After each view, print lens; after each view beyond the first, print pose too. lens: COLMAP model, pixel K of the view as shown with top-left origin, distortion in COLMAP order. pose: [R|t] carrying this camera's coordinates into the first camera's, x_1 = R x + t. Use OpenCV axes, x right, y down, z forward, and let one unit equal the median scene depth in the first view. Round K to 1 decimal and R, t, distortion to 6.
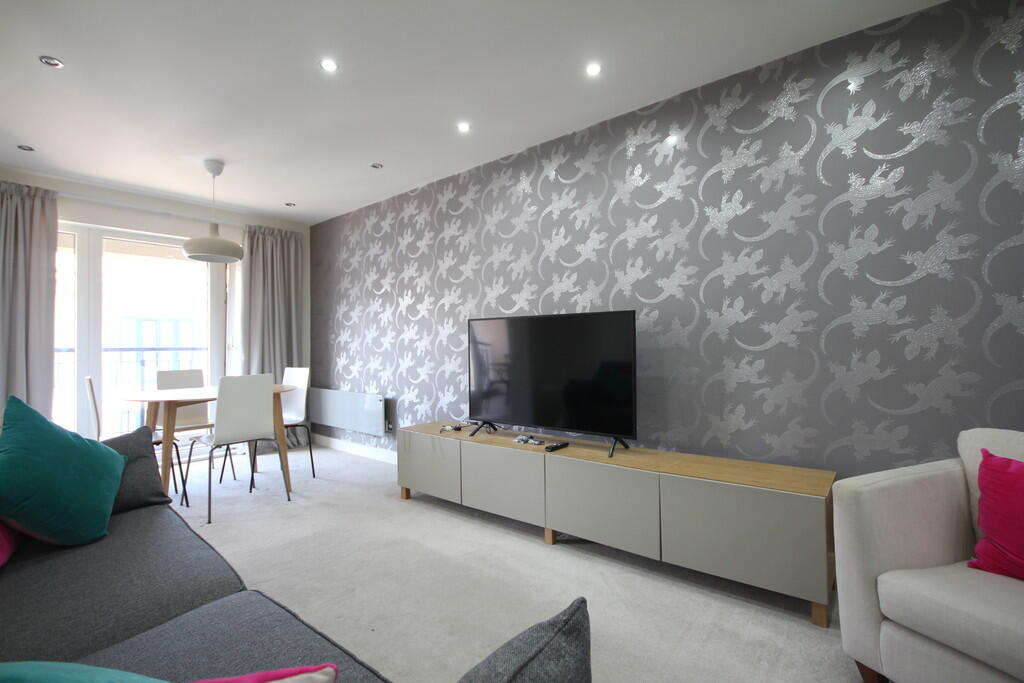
lens RADIAL K [[465.6, 0, 499.1], [0, 465.6, 342.4], [0, 0, 1]] dist [0.017957, -0.020321]
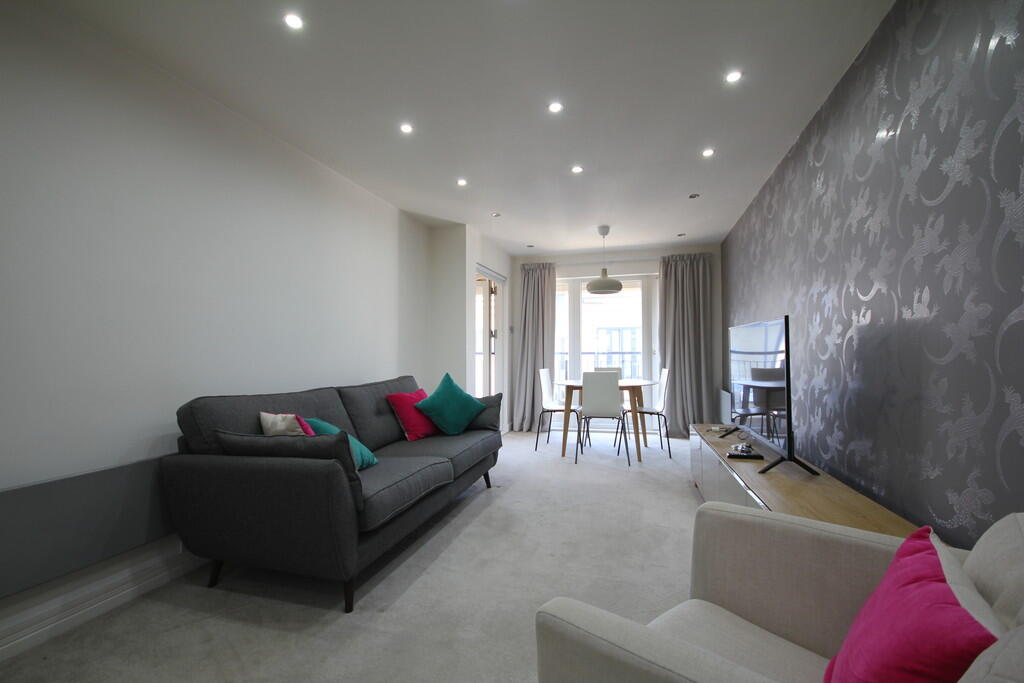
lens RADIAL K [[465.6, 0, 499.1], [0, 465.6, 342.4], [0, 0, 1]] dist [0.017957, -0.020321]
pose [[0.411731, -0.010739, -0.911242, 0.556852], [0.003984, 0.999942, -0.009984, -0.006648], [0.911297, 0.000480, 0.411750, 0.081756]]
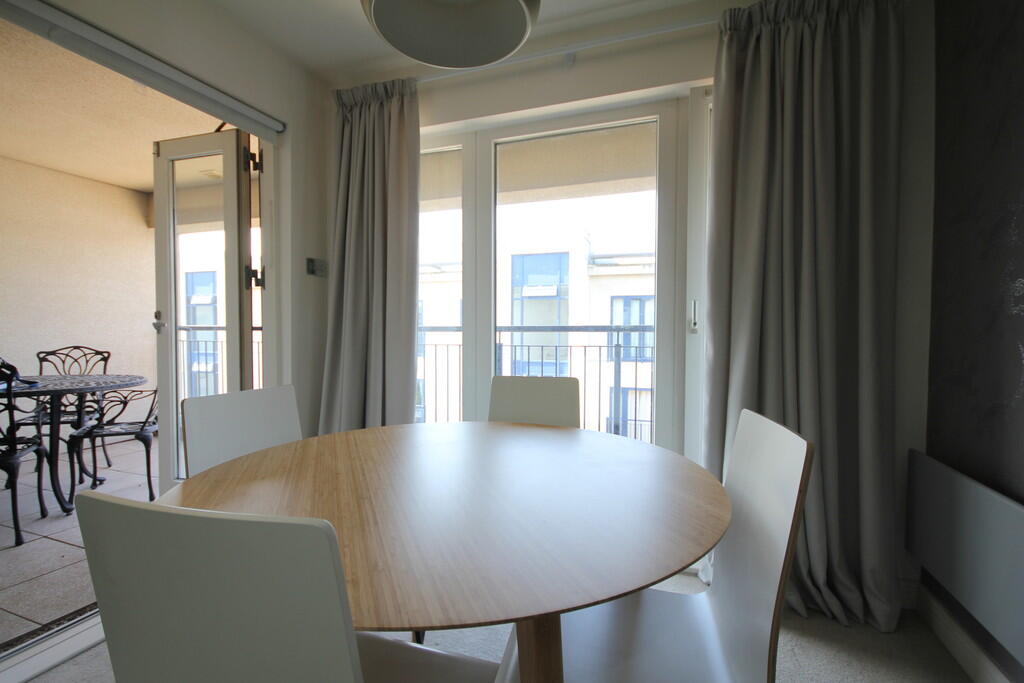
lens RADIAL K [[465.6, 0, 499.1], [0, 465.6, 342.4], [0, 0, 1]] dist [0.017957, -0.020321]
pose [[0.371903, 0.040313, -0.927396, -0.302934], [0.002267, 0.999014, 0.044336, 0.005805], [0.928269, -0.018591, 0.371445, 0.851968]]
